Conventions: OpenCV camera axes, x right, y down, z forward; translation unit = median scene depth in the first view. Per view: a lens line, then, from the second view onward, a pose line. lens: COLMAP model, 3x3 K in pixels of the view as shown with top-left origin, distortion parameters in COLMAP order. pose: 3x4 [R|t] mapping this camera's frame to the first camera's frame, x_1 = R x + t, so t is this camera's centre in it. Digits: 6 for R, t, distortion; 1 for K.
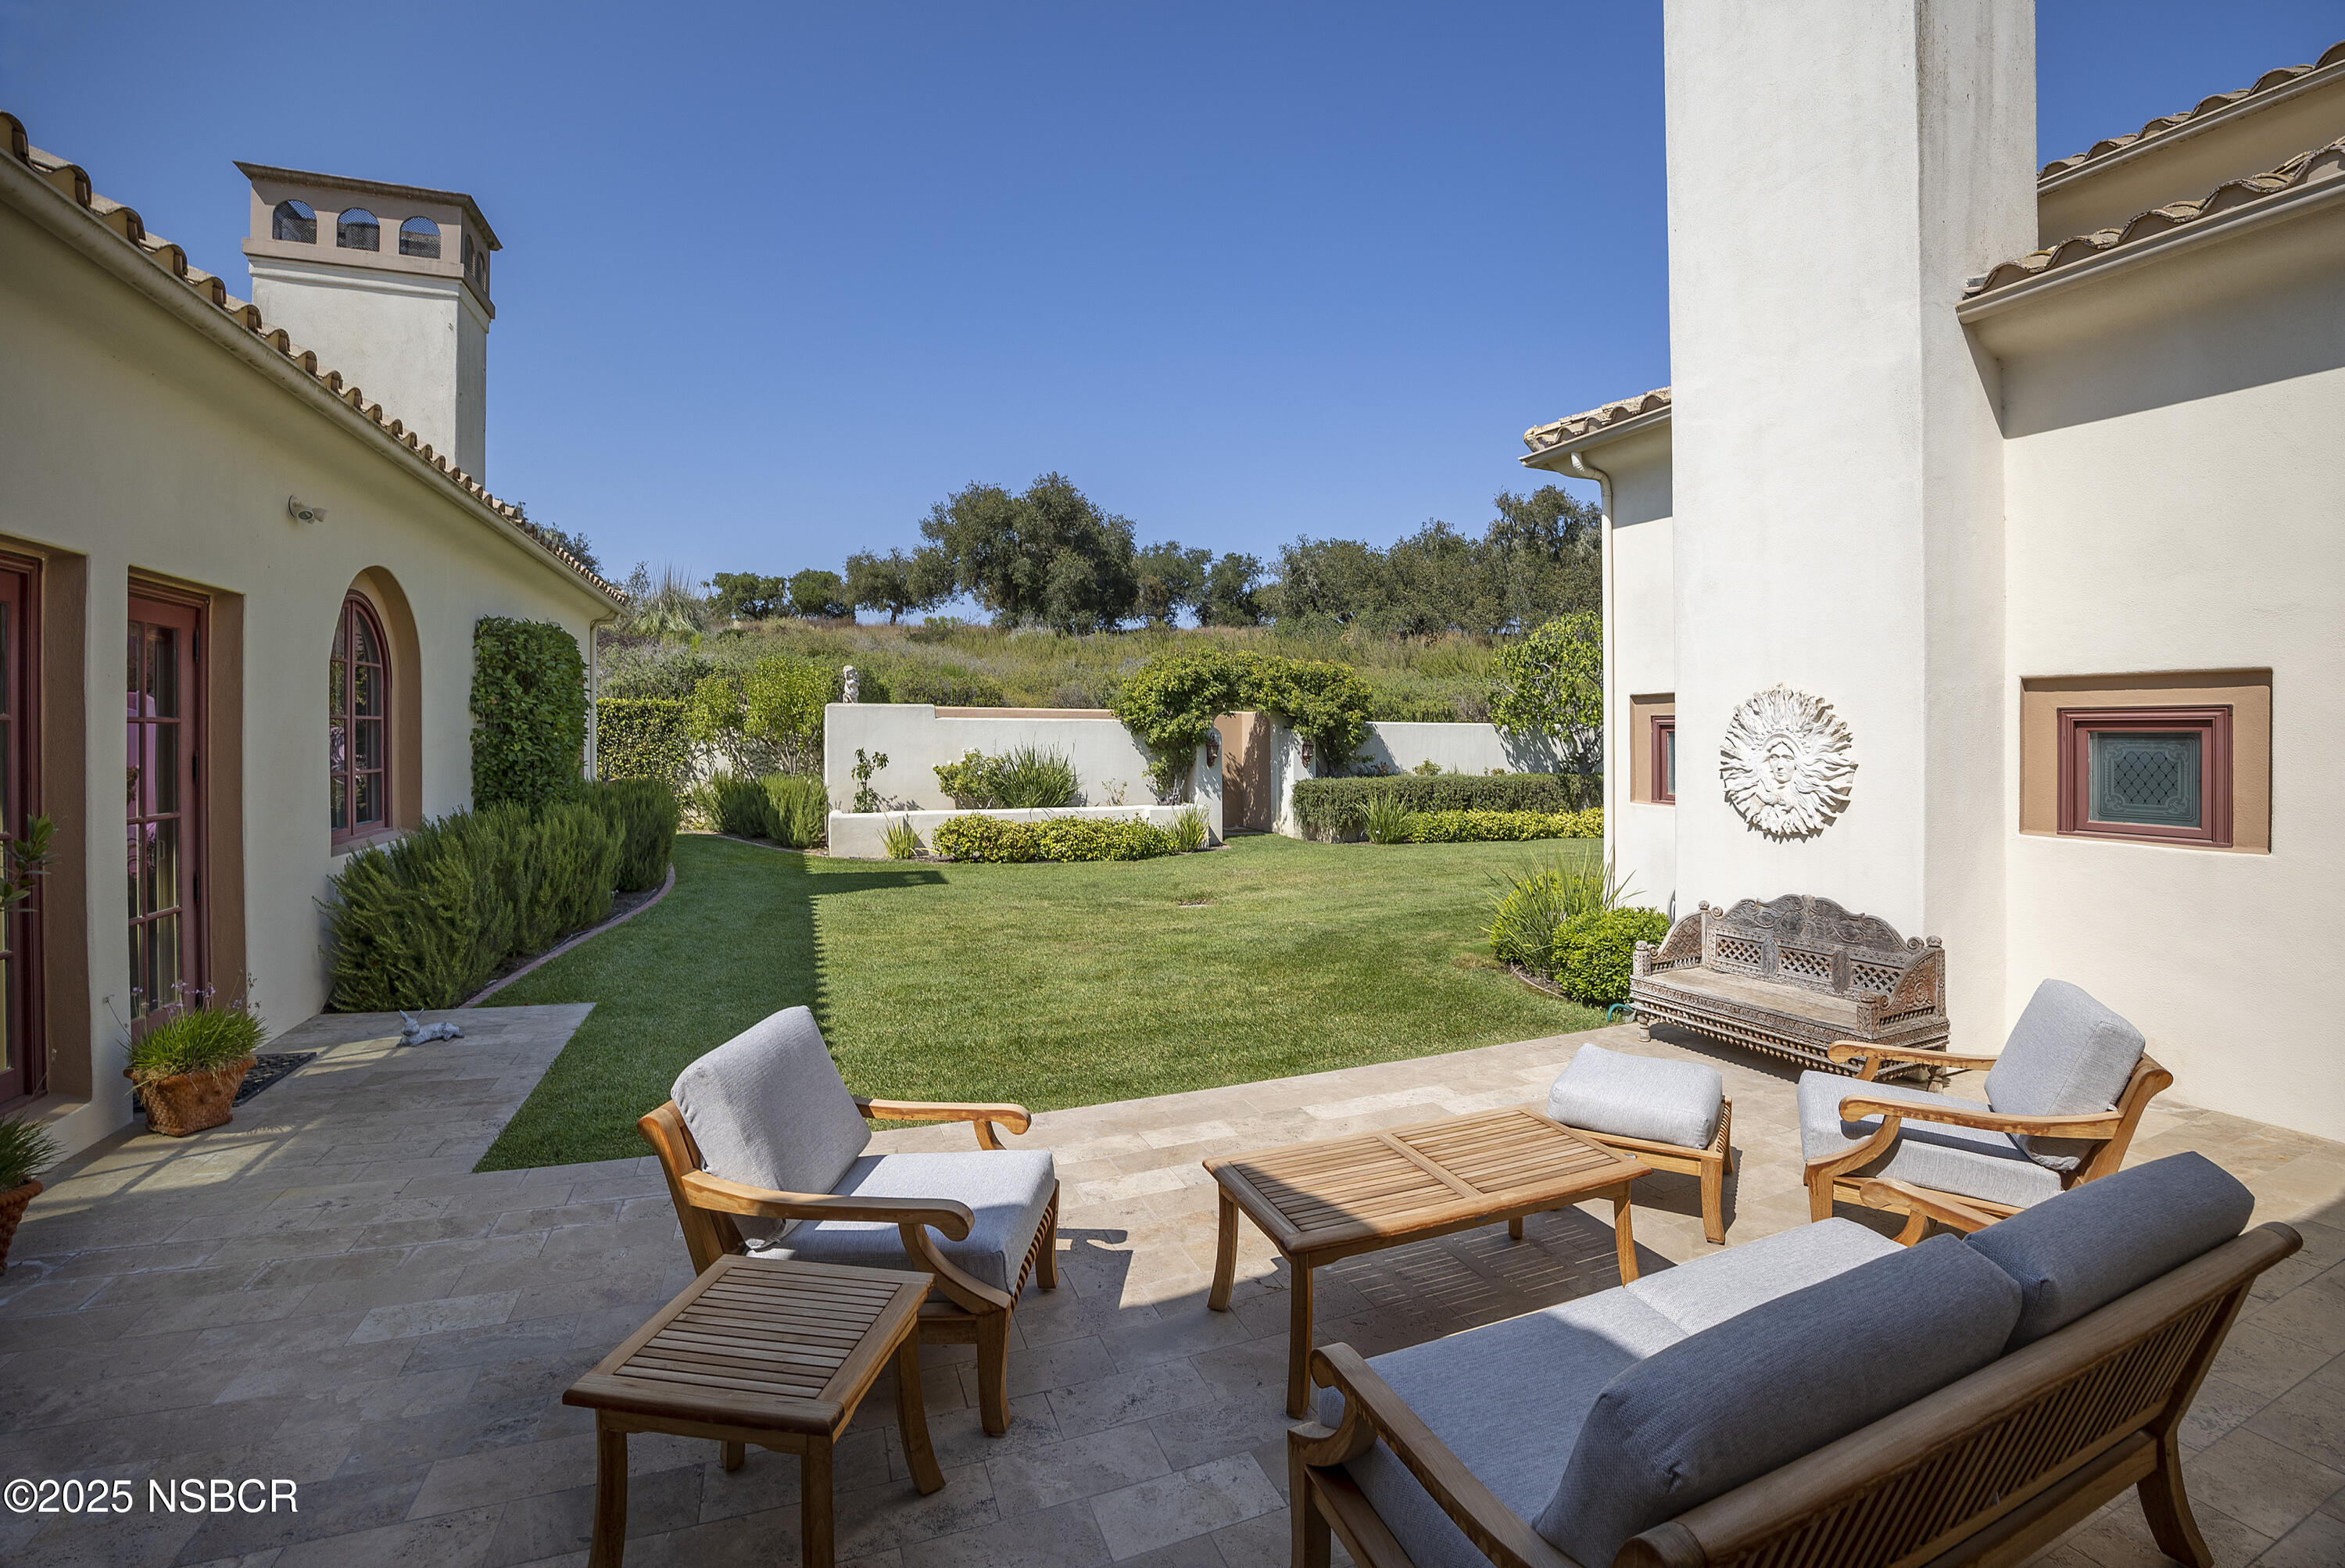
lens RADIAL K [[1002.0, 0, 1247.2], [0, 1002.0, 738.2], [0, 0, 1]] dist [-0.000720, 0.000237]
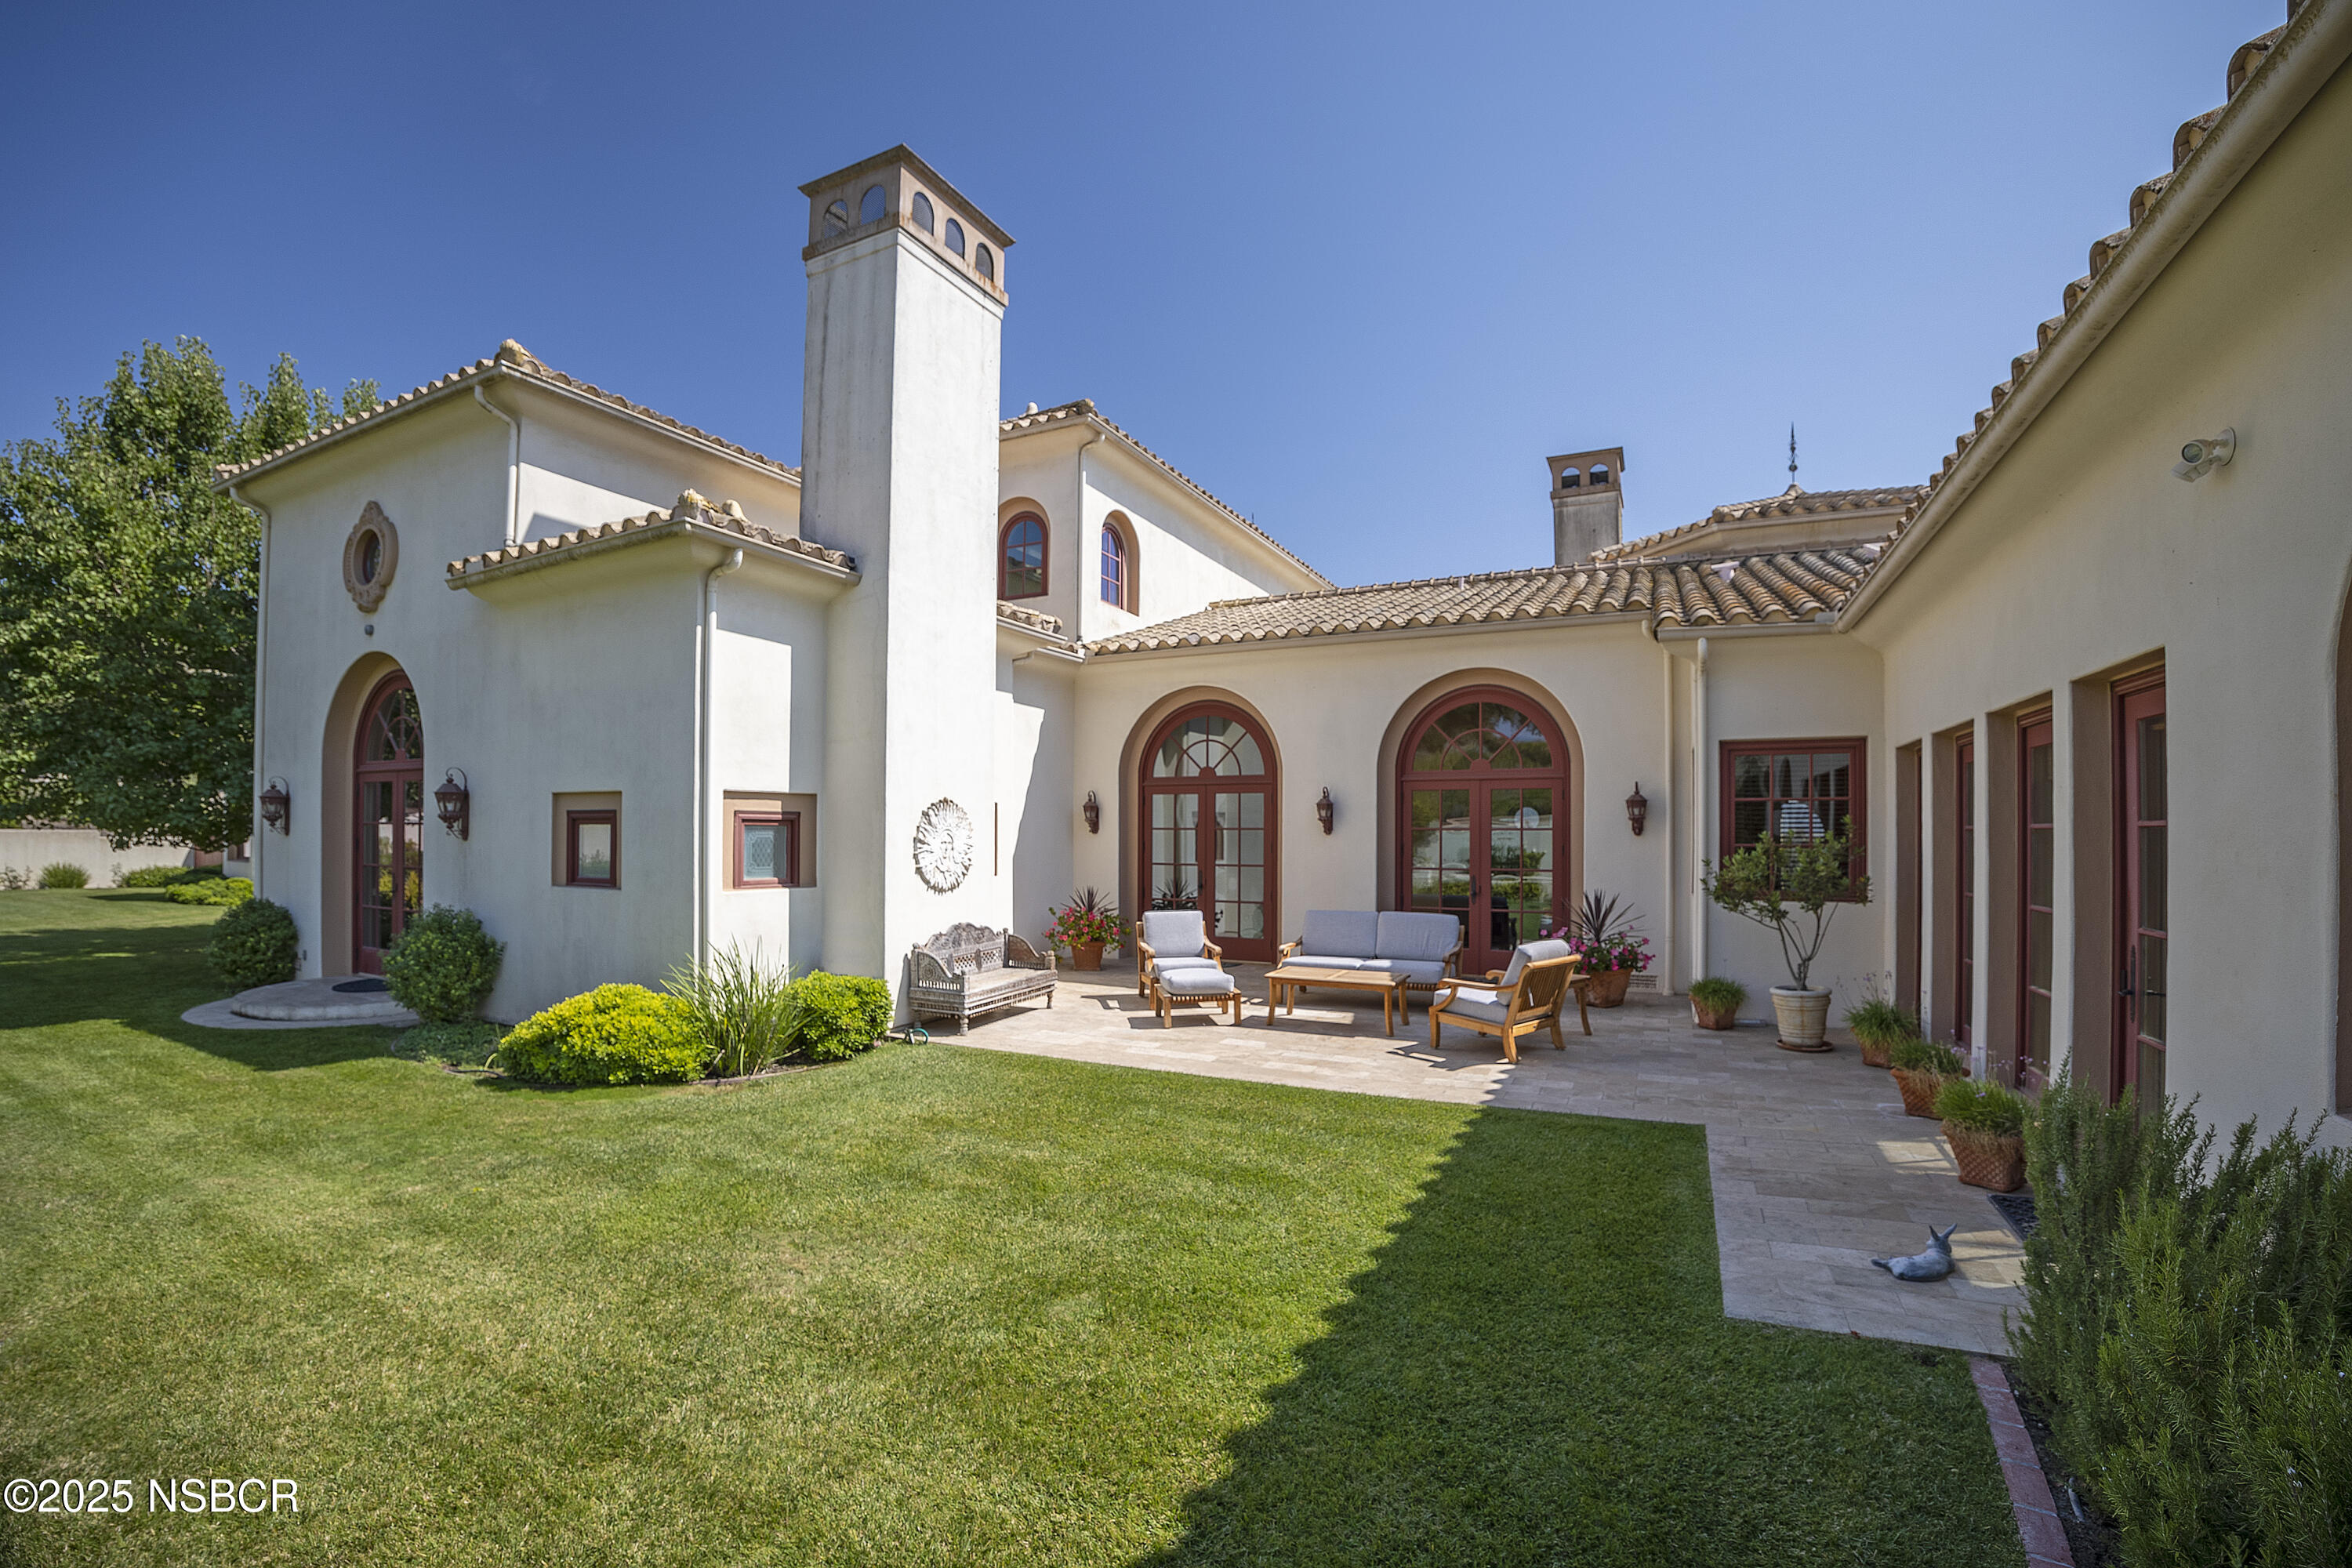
lens RADIAL K [[1037.3, 0, 1172.4], [0, 1037.3, 820.3], [0, 0, 1]] dist [-0.060978, 0.000039]
pose [[-0.645743, 0.013338, 0.763438, -1.105902], [0.004721, 0.999898, -0.013477, 0.007275], [-0.763540, -0.005098, -0.645741, 2.001417]]
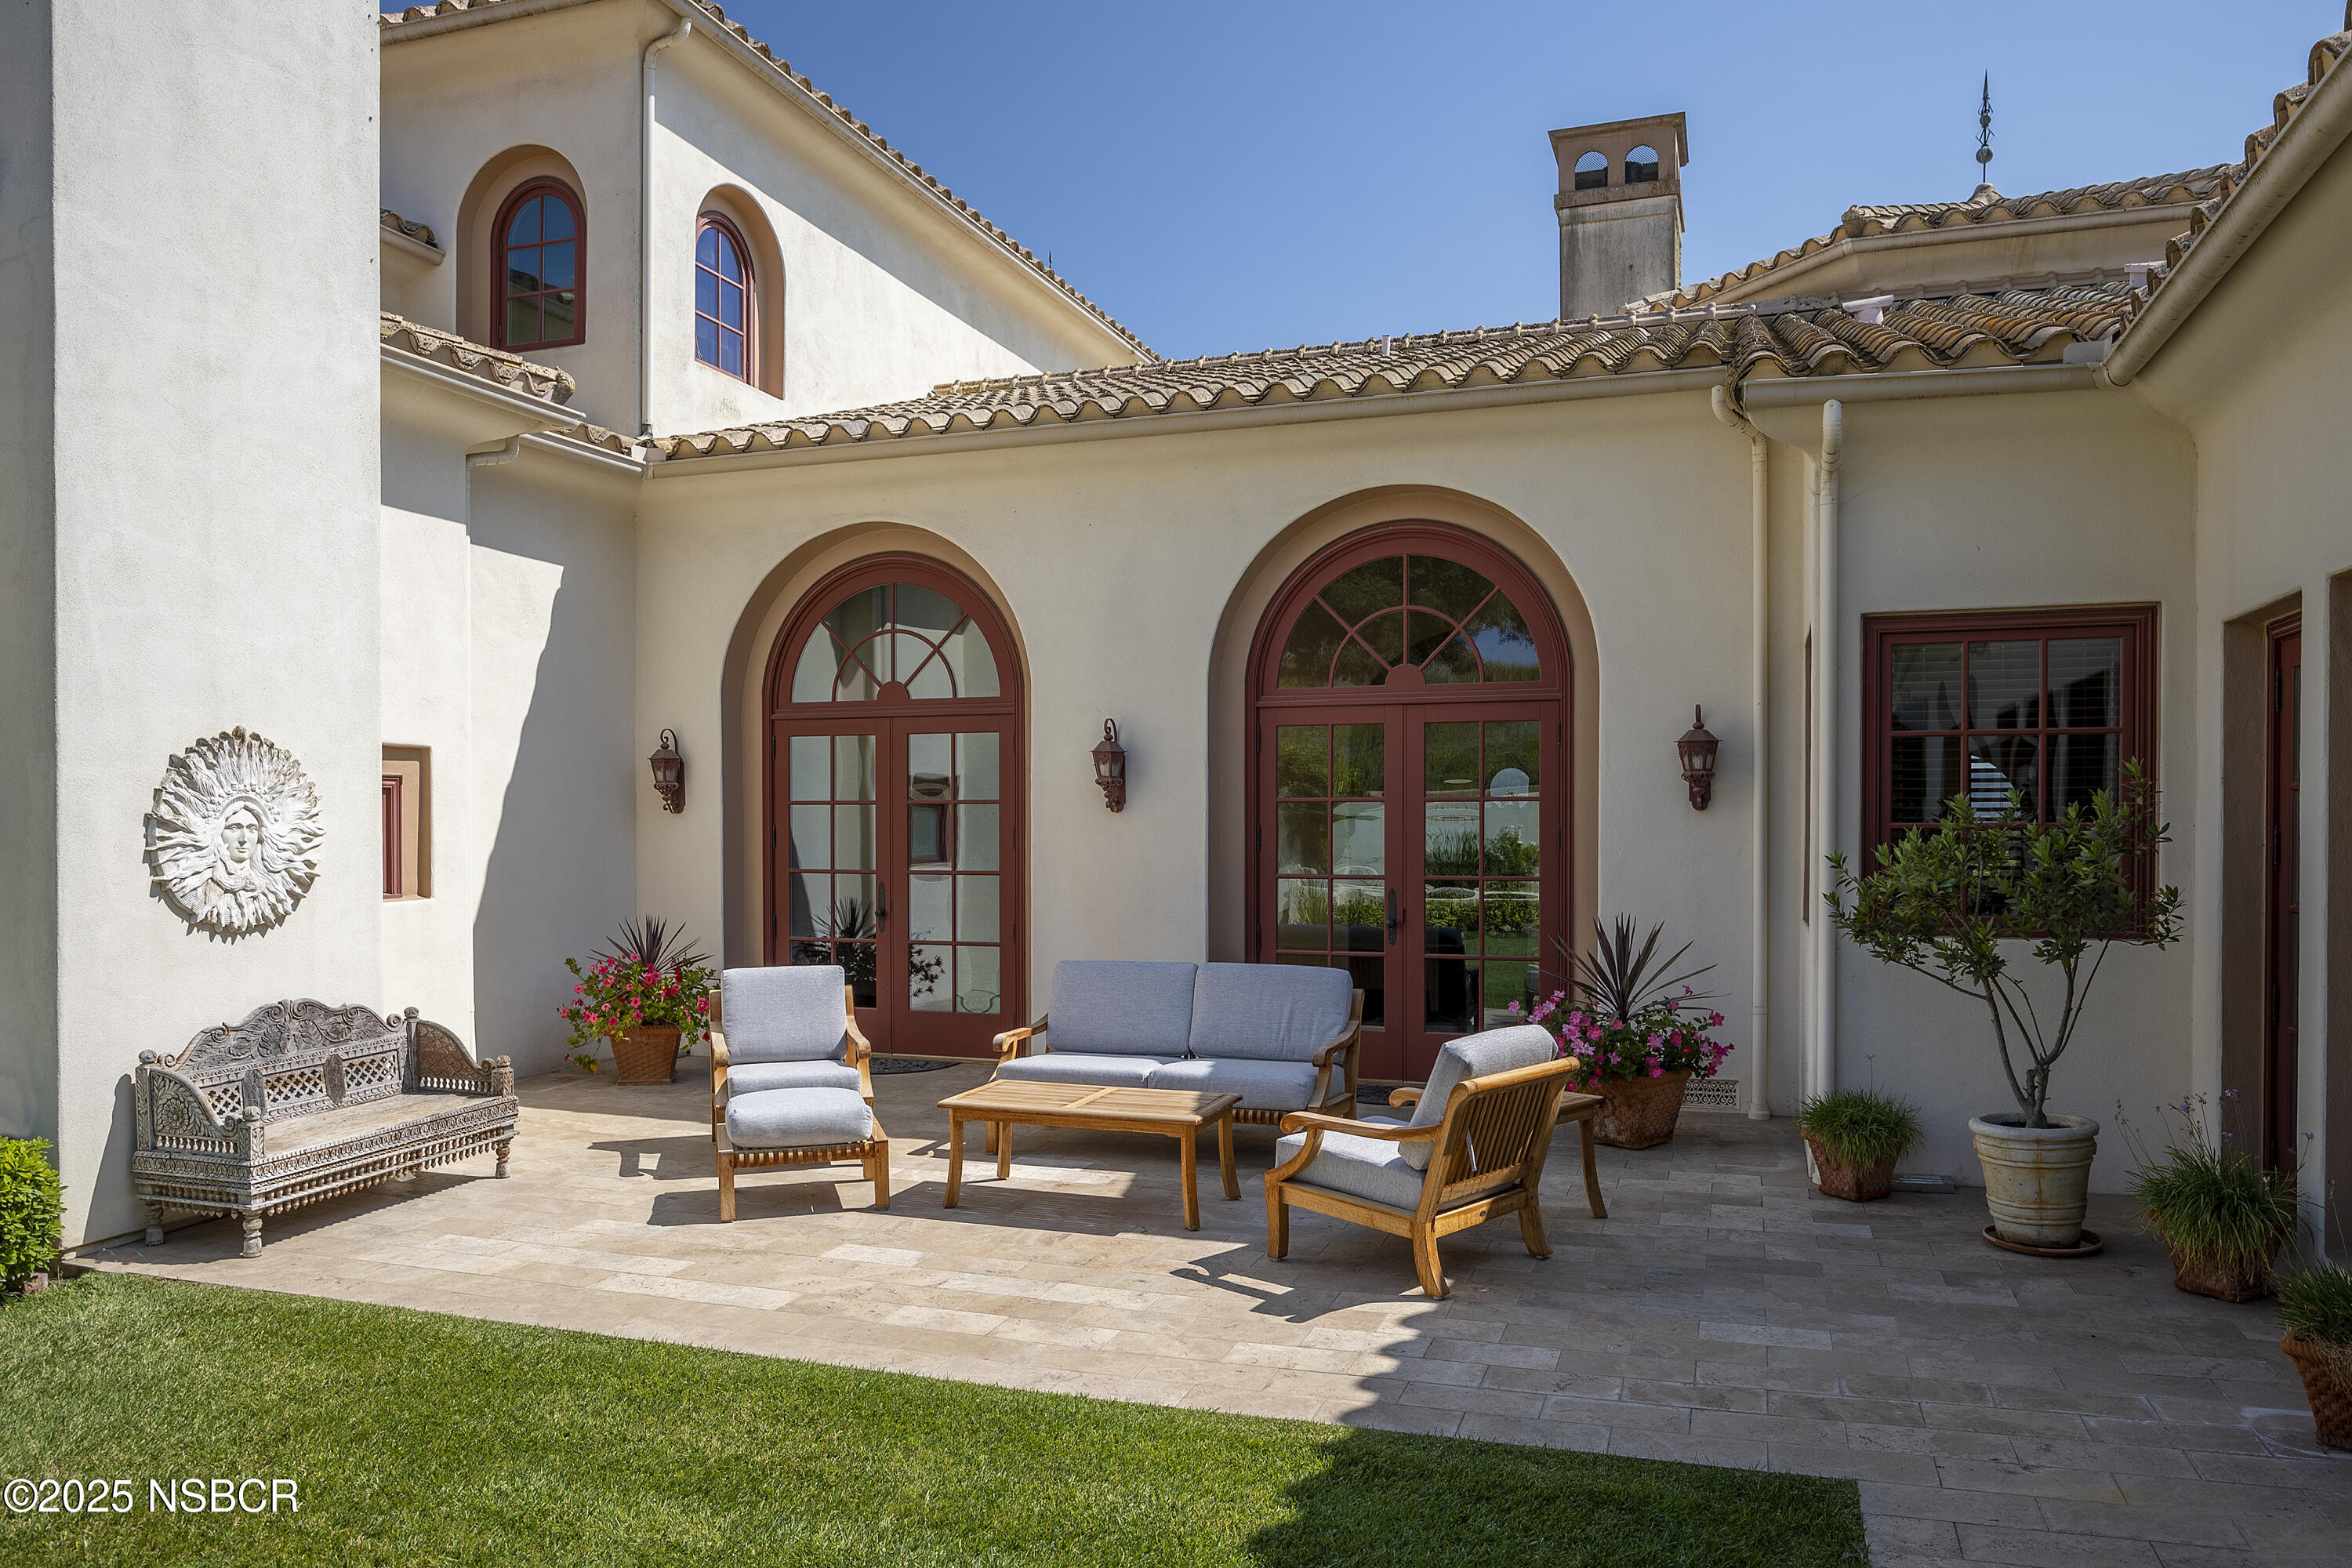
lens RADIAL K [[1671.7, 0, 1177.1], [0, 1671.7, 837.4], [0, 0, 1]] dist [-0.003537, -0.003747]
pose [[-0.733154, 0.001000, 0.680061, -0.915033], [0.008836, 0.999929, 0.008055, 0.024944], [-0.680005, 0.011915, -0.733111, 1.589919]]
